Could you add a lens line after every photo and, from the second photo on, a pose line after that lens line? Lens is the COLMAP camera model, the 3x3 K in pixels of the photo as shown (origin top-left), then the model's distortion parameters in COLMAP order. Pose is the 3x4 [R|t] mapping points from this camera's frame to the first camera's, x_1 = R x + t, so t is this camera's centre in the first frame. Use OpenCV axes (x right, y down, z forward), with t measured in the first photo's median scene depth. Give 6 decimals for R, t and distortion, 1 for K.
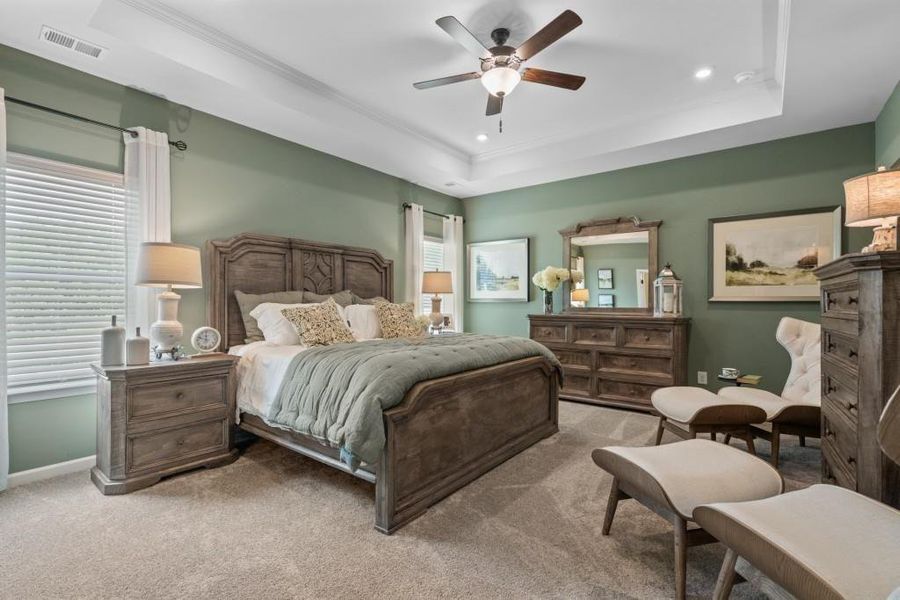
lens RADIAL K [[409.3, 0, 450.6], [0, 409.3, 306.1], [0, 0, 1]] dist [-0.045099, 0.000158]
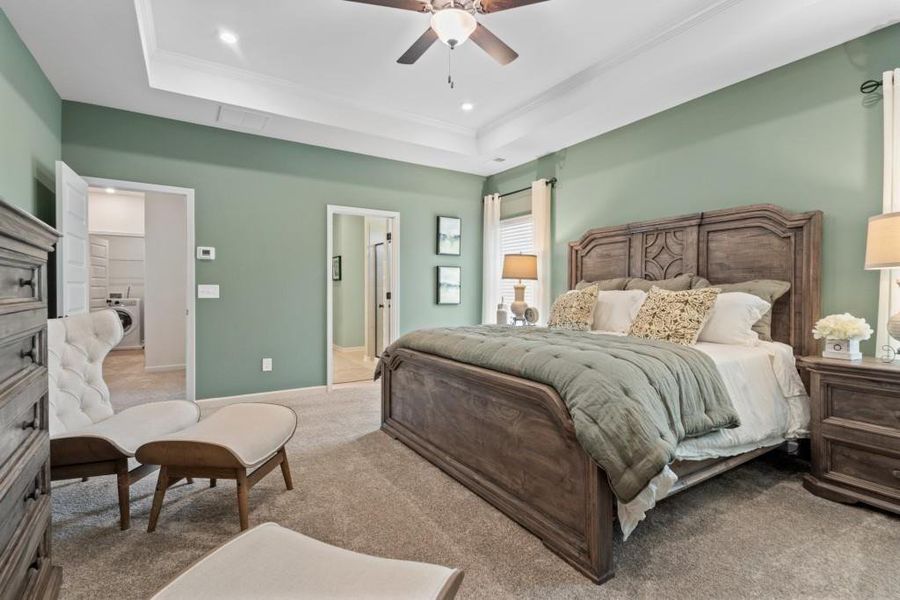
lens RADIAL K [[417.3, 0, 451.7], [0, 417.3, 291.5], [0, 0, 1]] dist [0.000603, 0.000107]
pose [[-0.350213, 0.001891, -0.936668, 0.859268], [-0.002249, 0.999993, 0.002859, -0.008502], [0.936668, 0.003108, -0.350206, 1.177928]]
